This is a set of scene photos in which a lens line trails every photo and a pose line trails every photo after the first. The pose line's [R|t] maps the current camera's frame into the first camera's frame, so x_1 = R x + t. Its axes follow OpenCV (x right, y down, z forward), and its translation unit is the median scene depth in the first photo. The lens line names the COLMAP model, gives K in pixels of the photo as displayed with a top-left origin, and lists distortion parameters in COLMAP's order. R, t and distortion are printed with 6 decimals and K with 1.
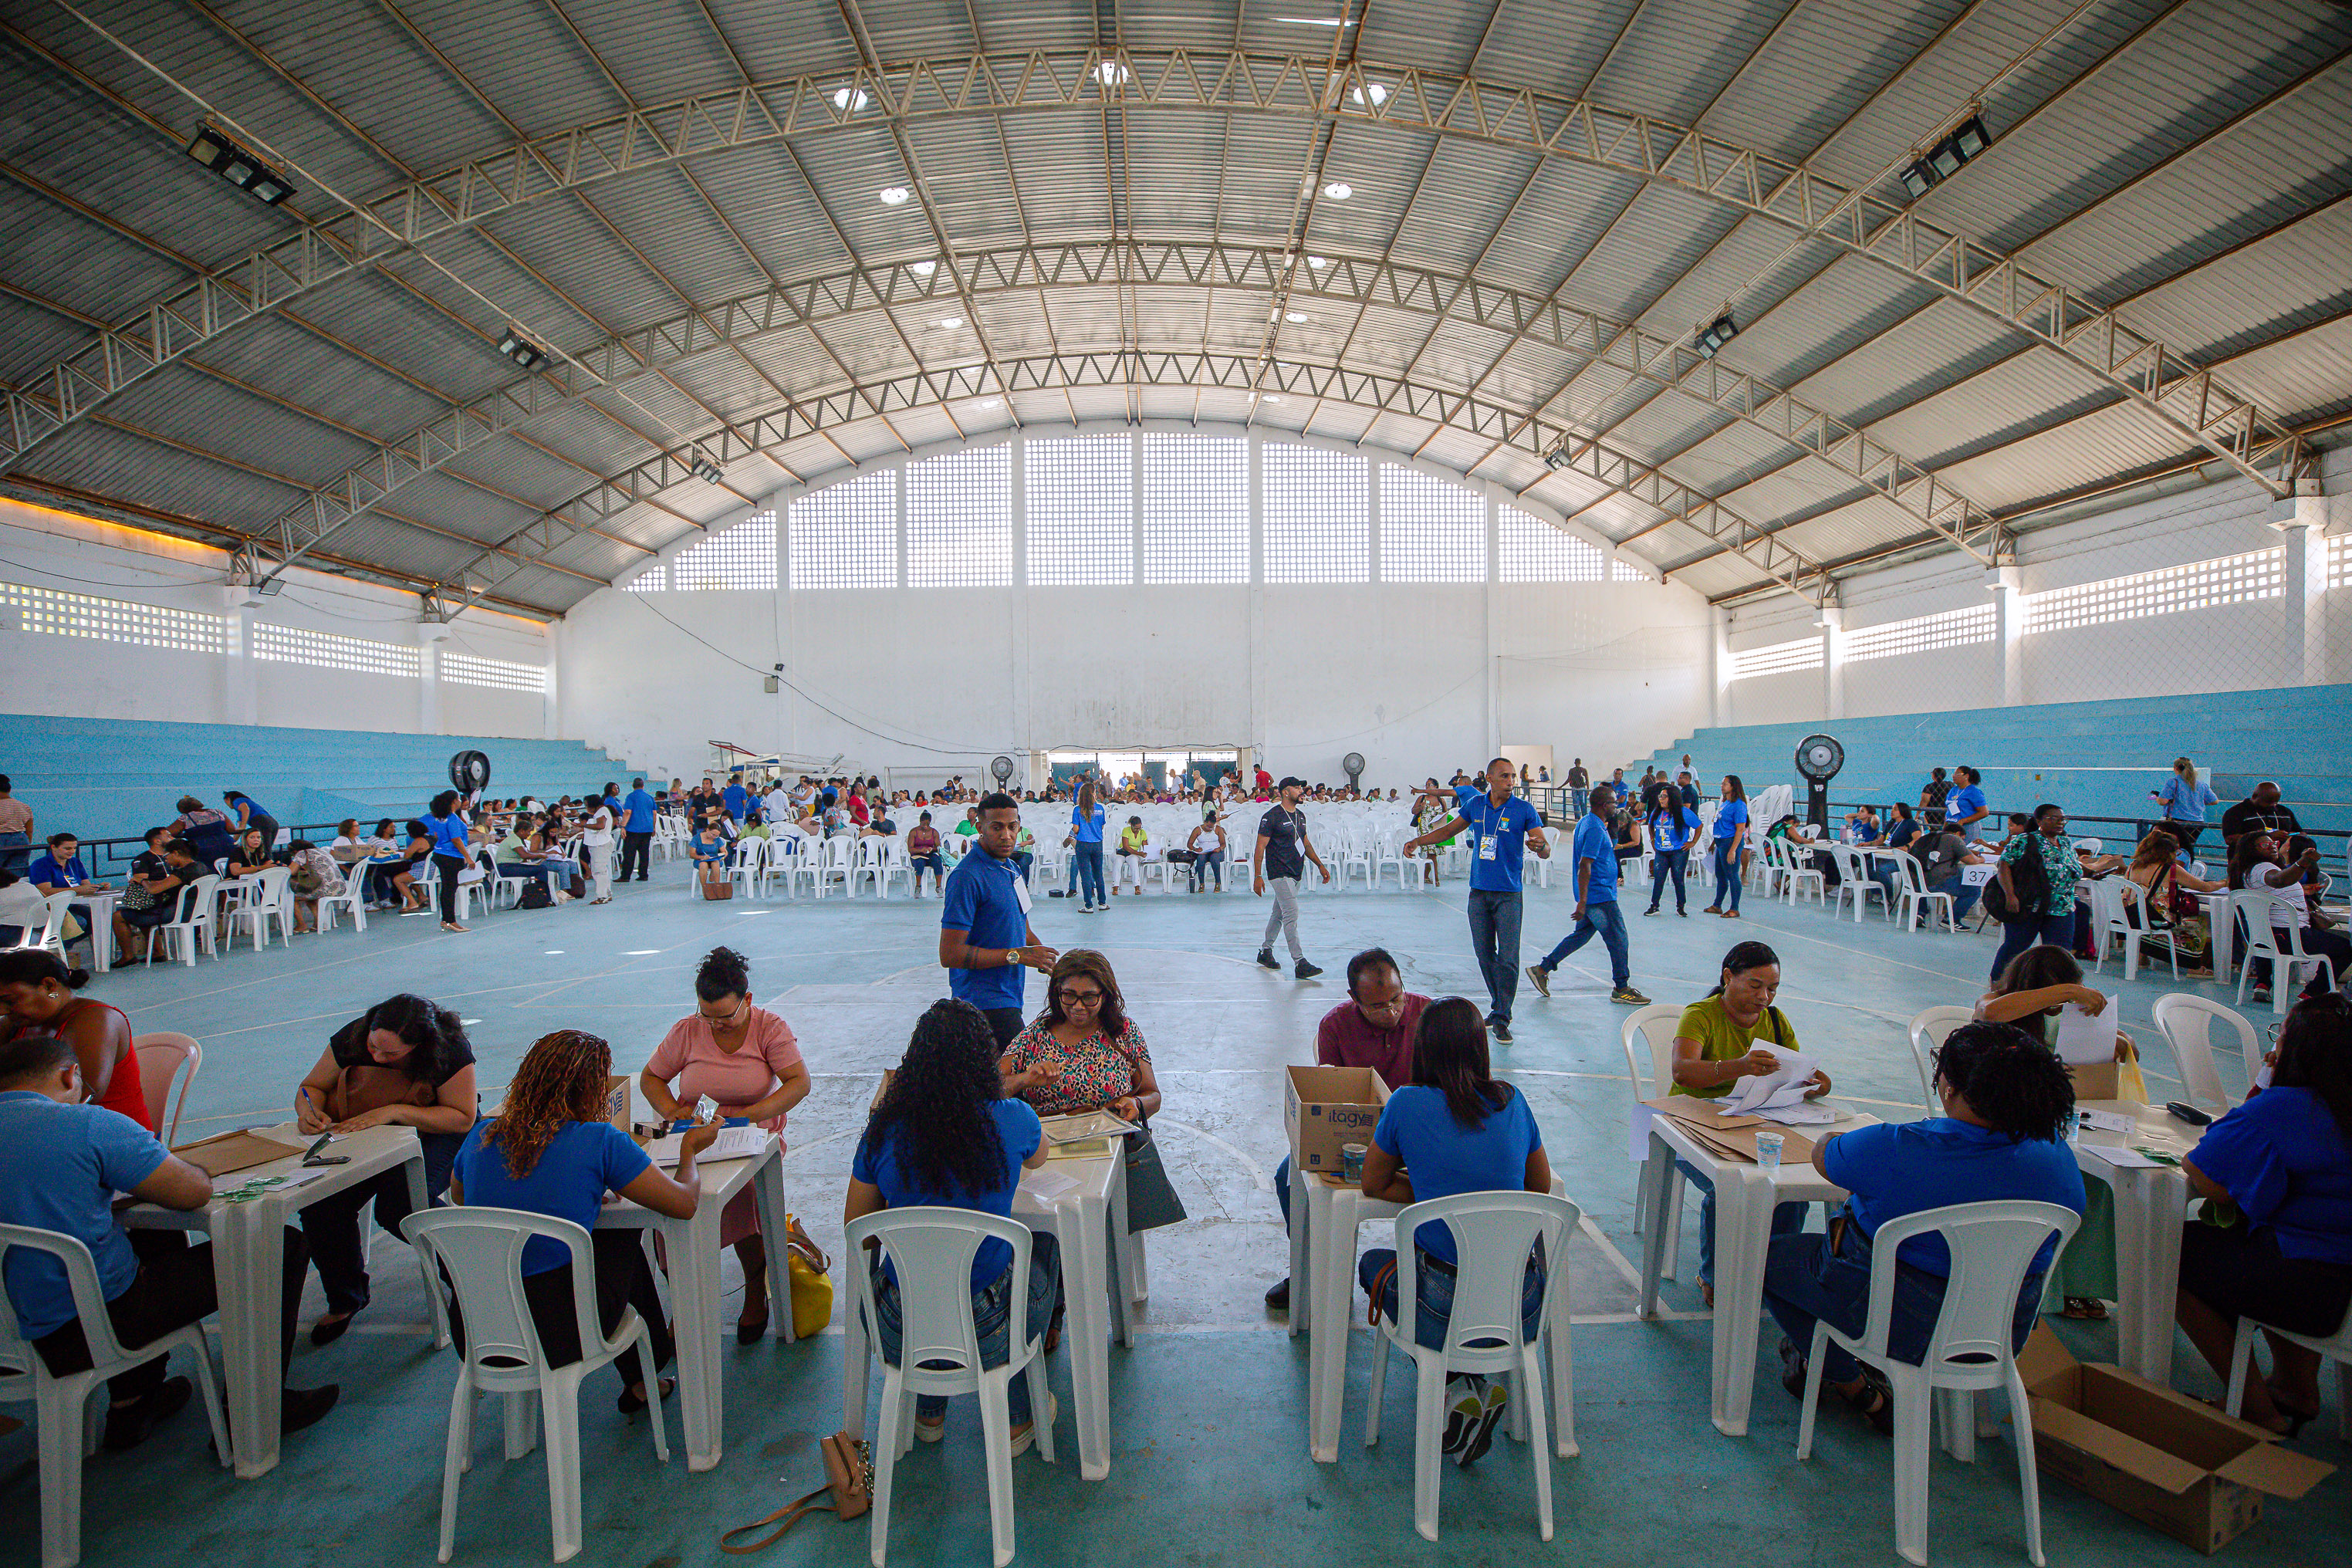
lens RADIAL K [[1073.1, 0, 1176.0], [0, 1073.1, 784.0], [0, 0, 1]] dist [-0.024494, 0.001072]
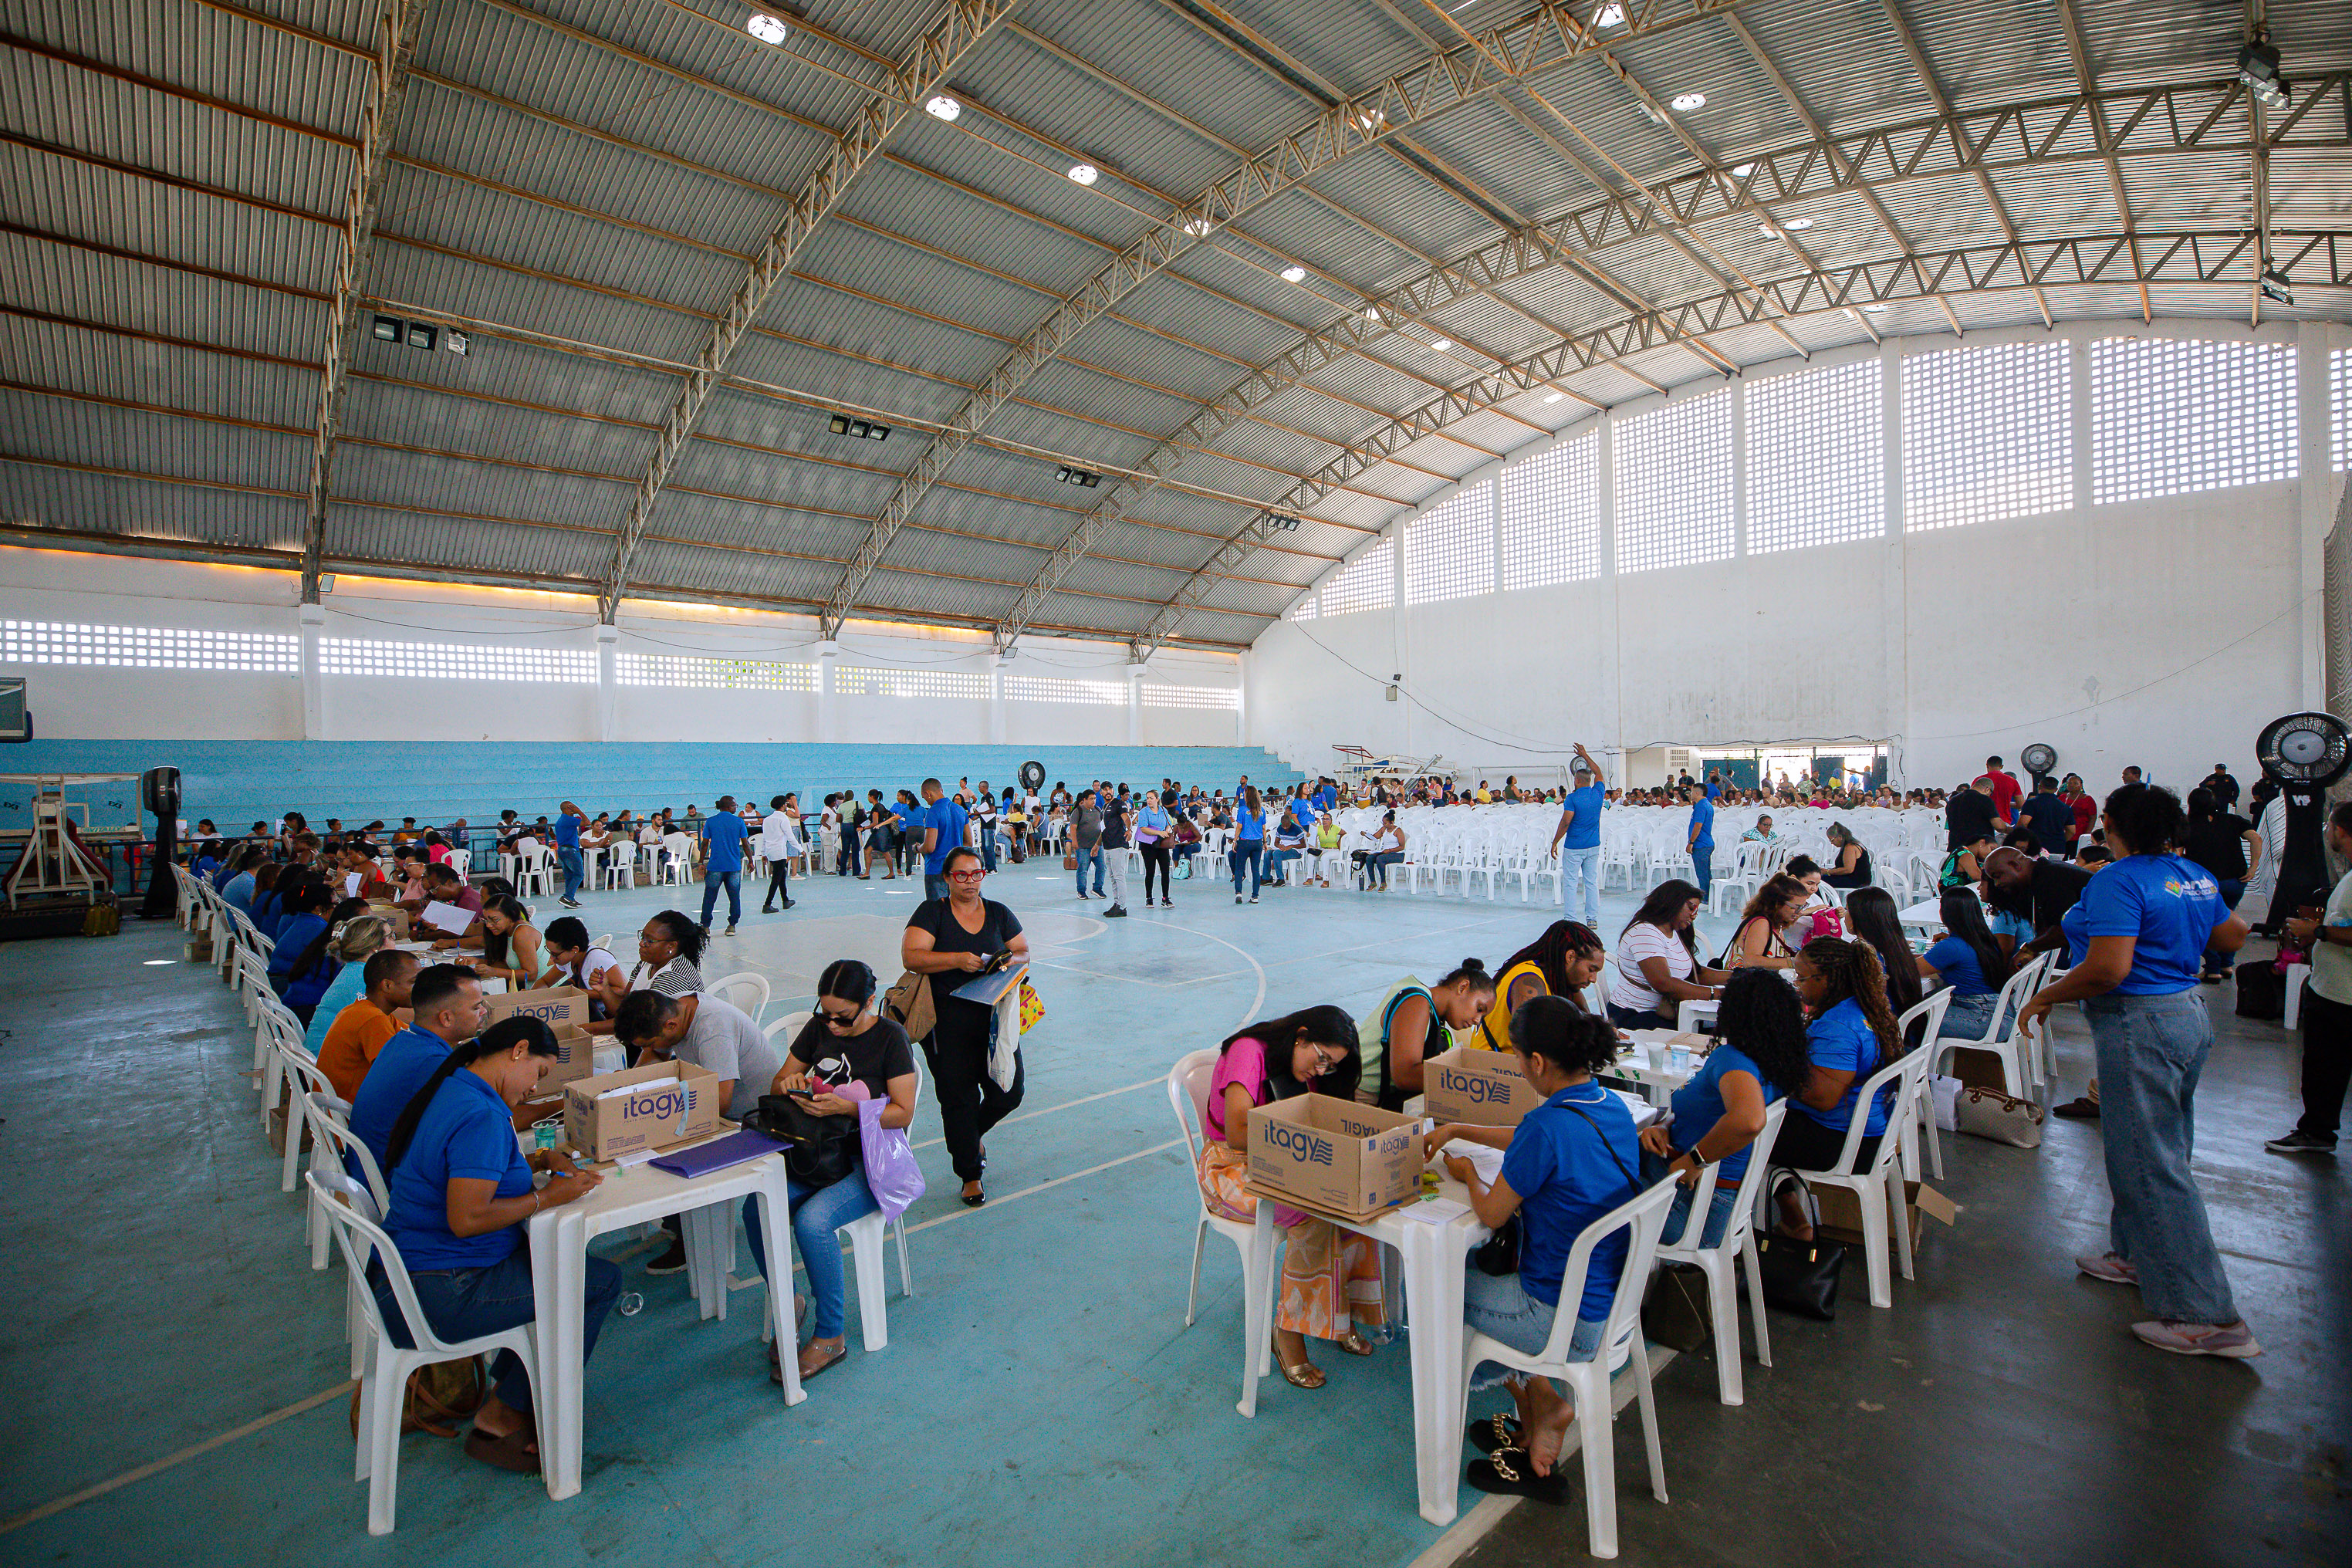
lens RADIAL K [[1091.0, 0, 1176.0], [0, 1091.0, 784.0], [0, 0, 1]] dist [-0.016370, 0.000336]
pose [[0.689766, 0.005749, -0.724009, 0.358470], [-0.002846, 0.999982, 0.005229, -0.004219], [0.724027, -0.001547, 0.689770, 0.064391]]
